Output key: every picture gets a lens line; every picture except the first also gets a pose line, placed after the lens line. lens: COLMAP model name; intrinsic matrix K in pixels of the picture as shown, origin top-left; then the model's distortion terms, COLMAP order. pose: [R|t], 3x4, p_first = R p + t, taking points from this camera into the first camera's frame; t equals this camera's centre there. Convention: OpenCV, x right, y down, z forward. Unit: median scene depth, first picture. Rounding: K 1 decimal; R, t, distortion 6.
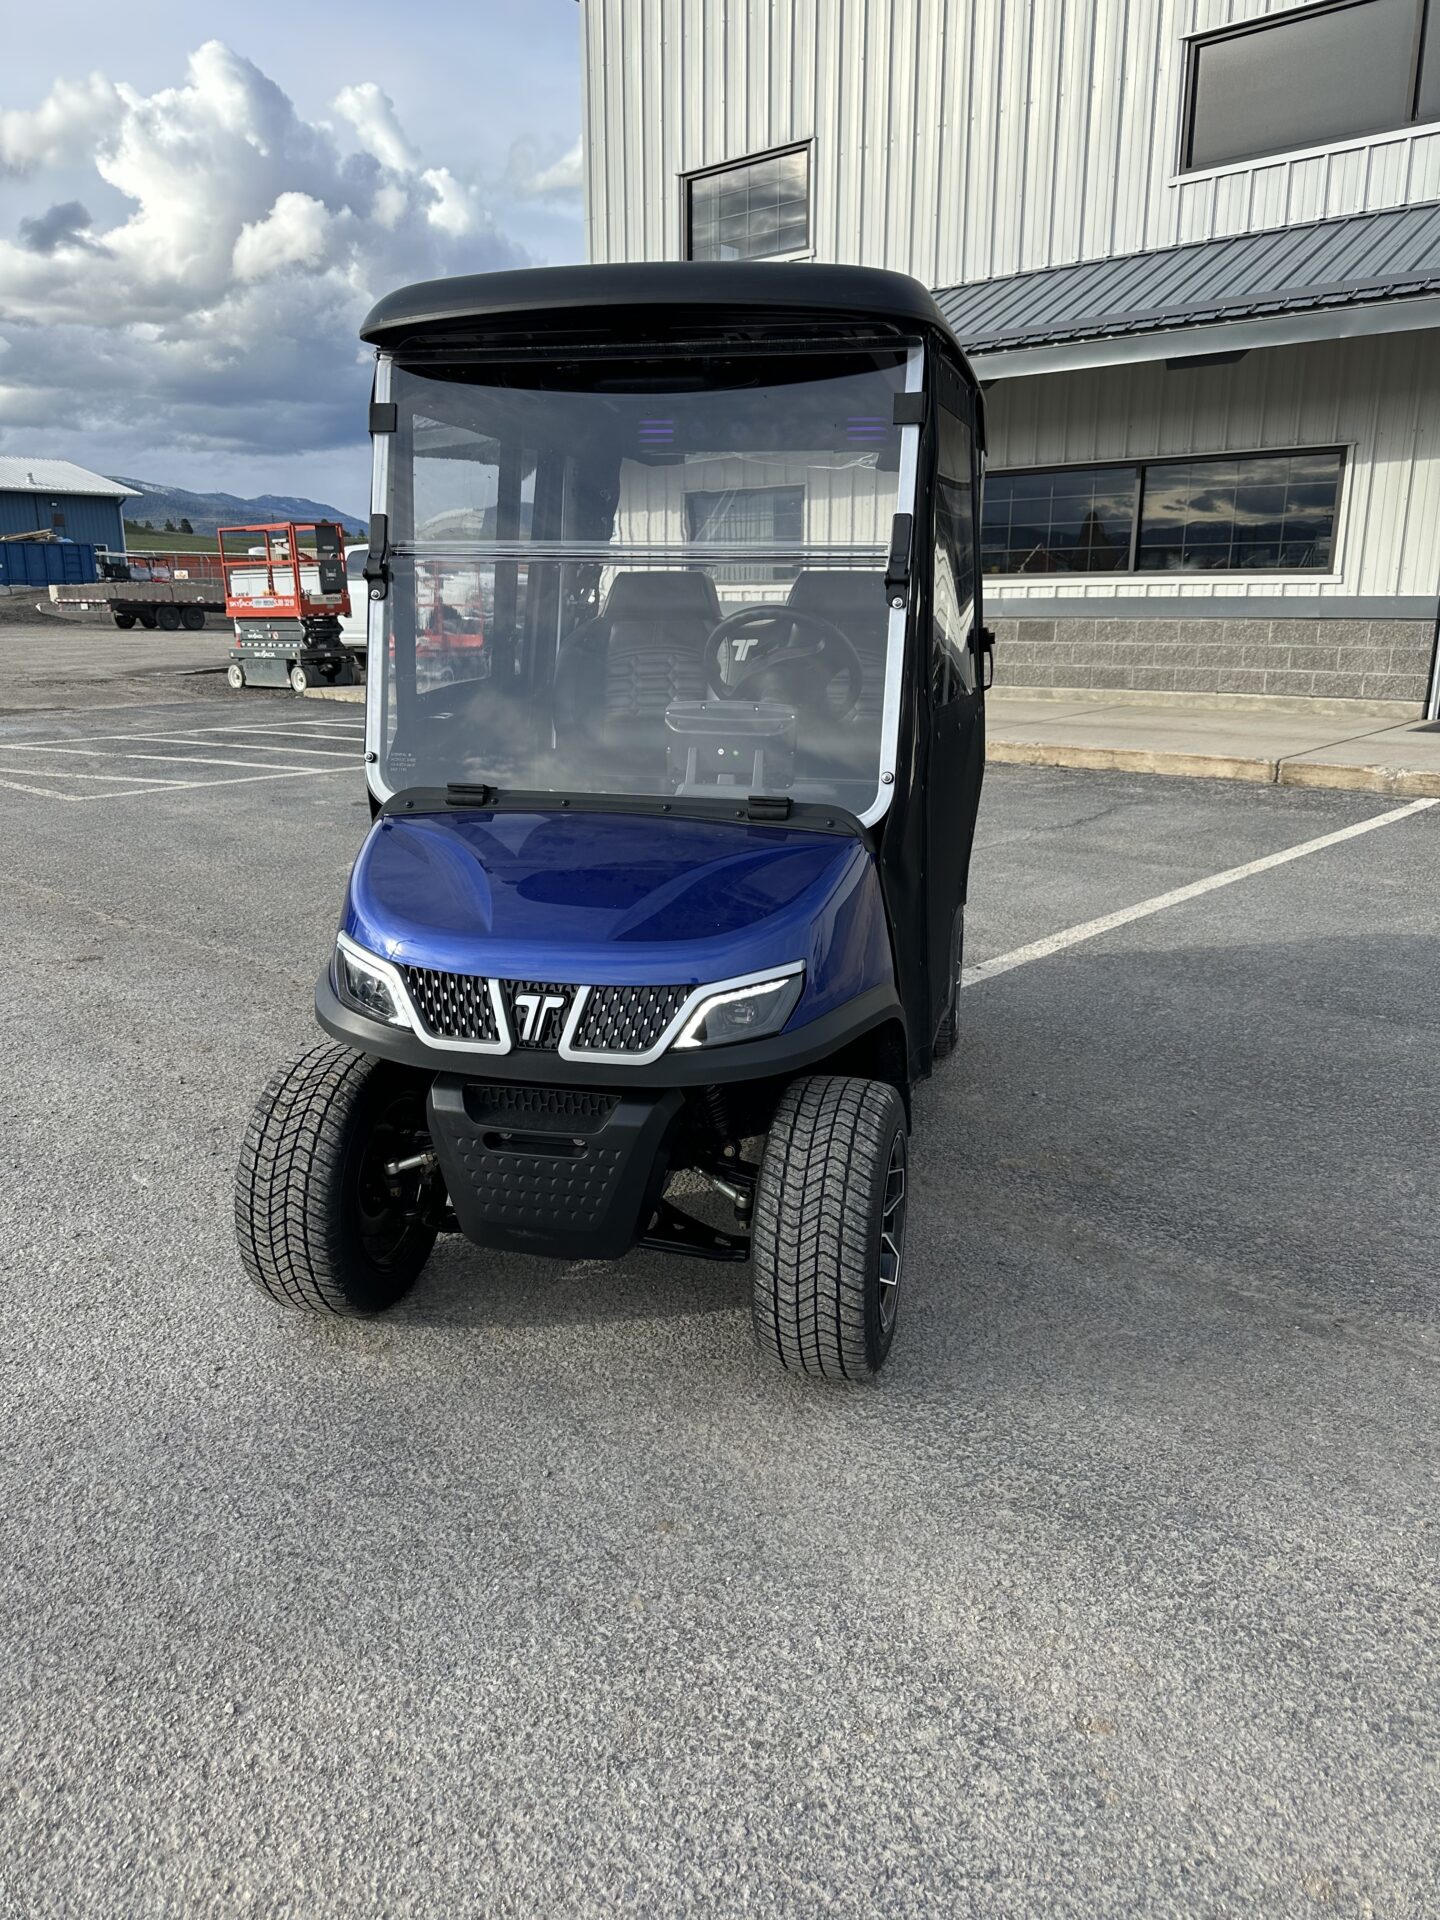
lens RADIAL K [[1354.1, 0, 736.0], [0, 1354.1, 963.2], [0, 0, 1]] dist [0.045168, -0.054201]
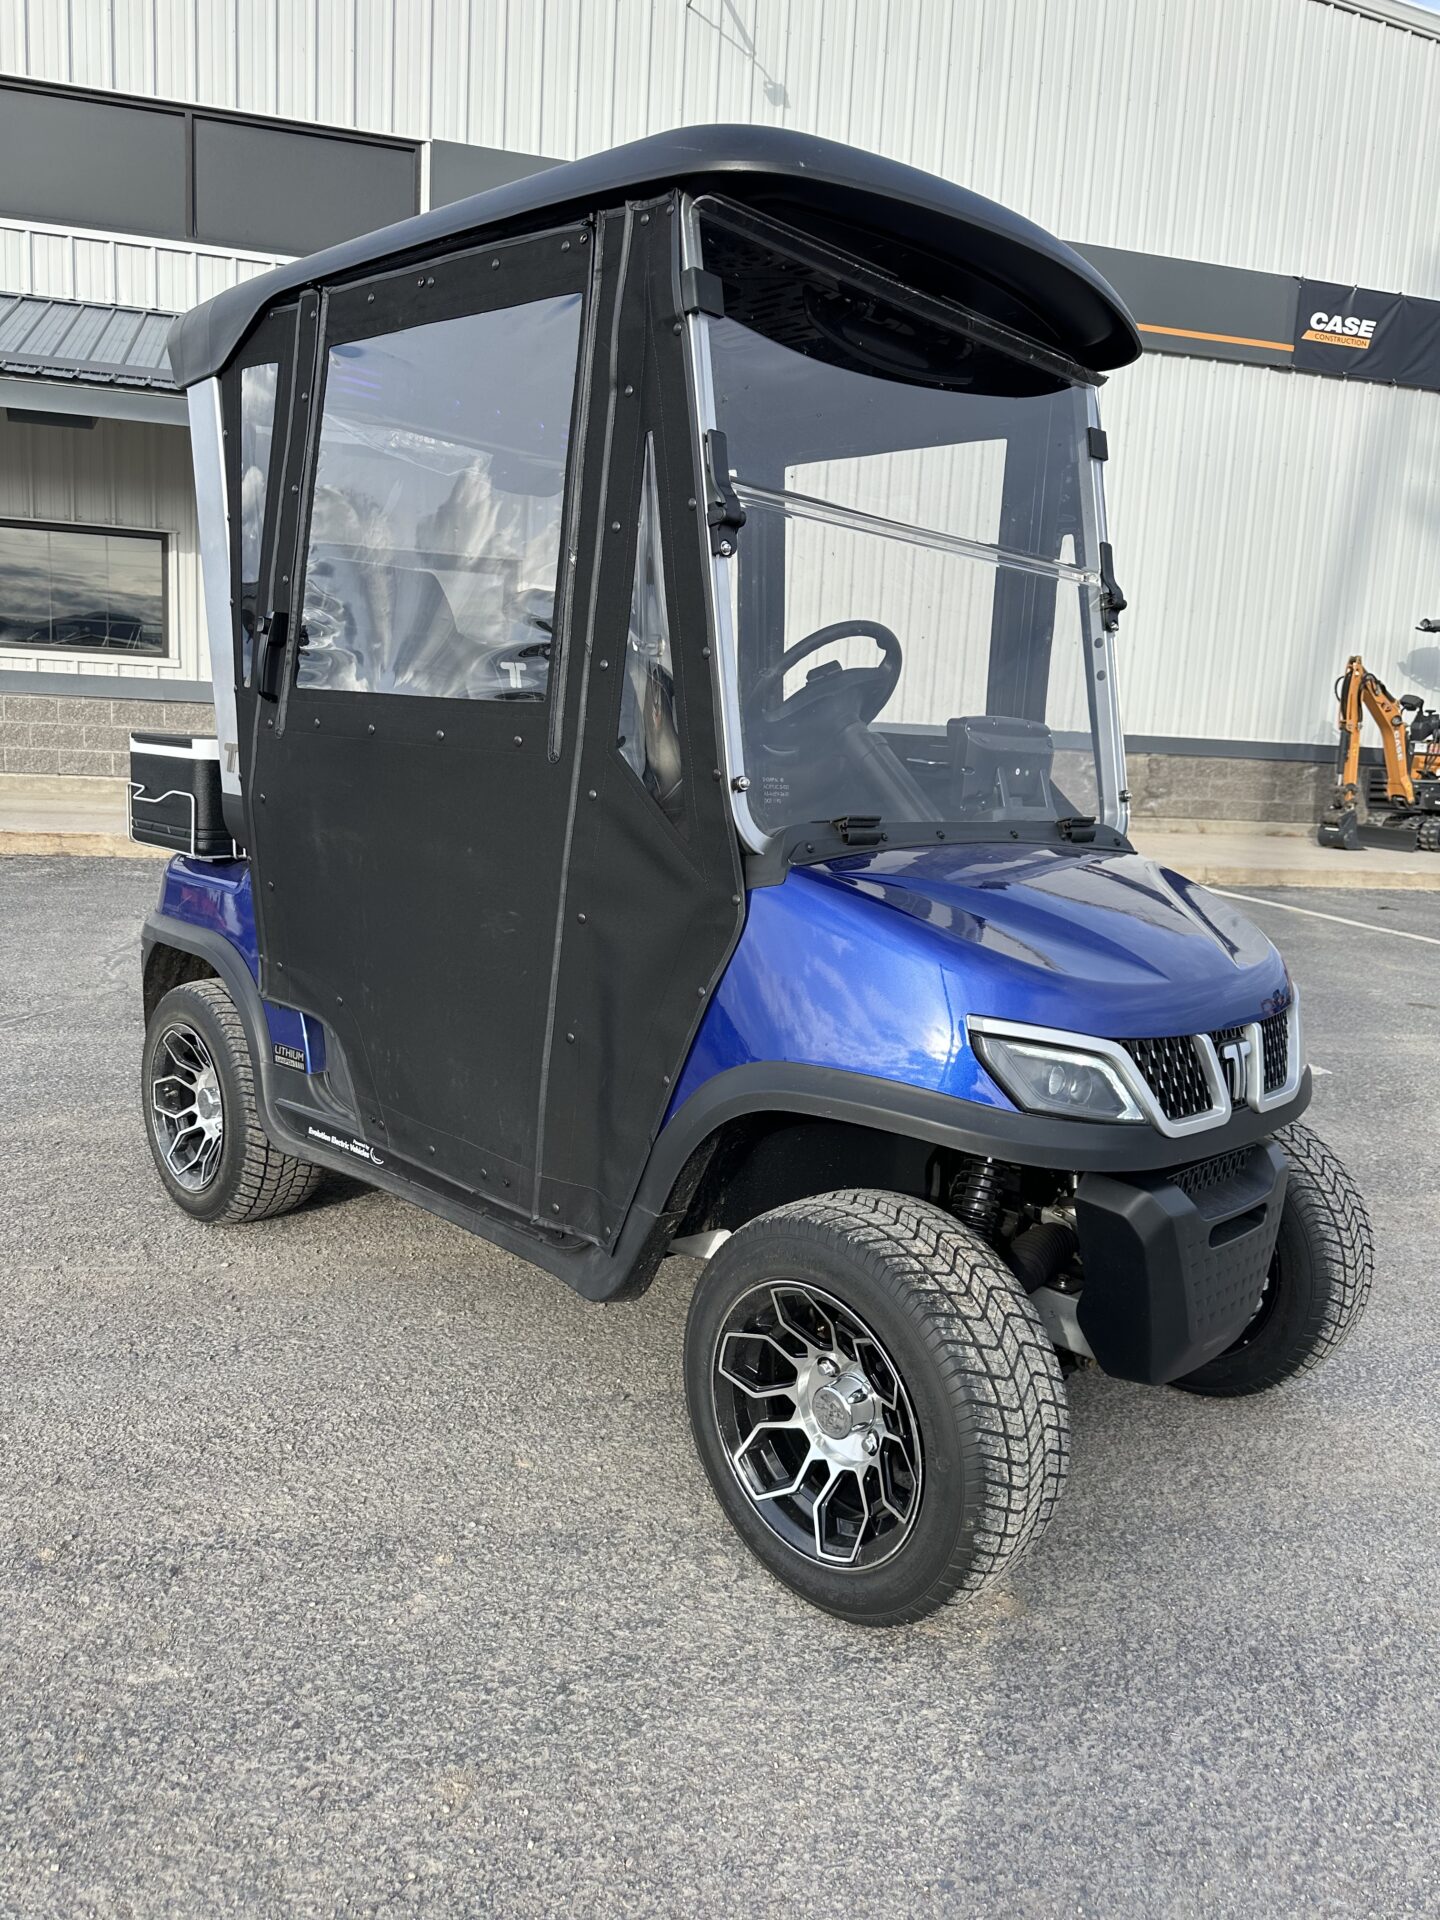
lens RADIAL K [[1348.6, 0, 729.9], [0, 1348.6, 954.4], [0, 0, 1]] dist [0.004637, -0.004384]
pose [[0.568236, -0.104979, 0.816142, -0.160352], [0.164811, 0.986251, 0.012111, -0.014611], [-0.806192, 0.127627, 0.577725, 0.123419]]
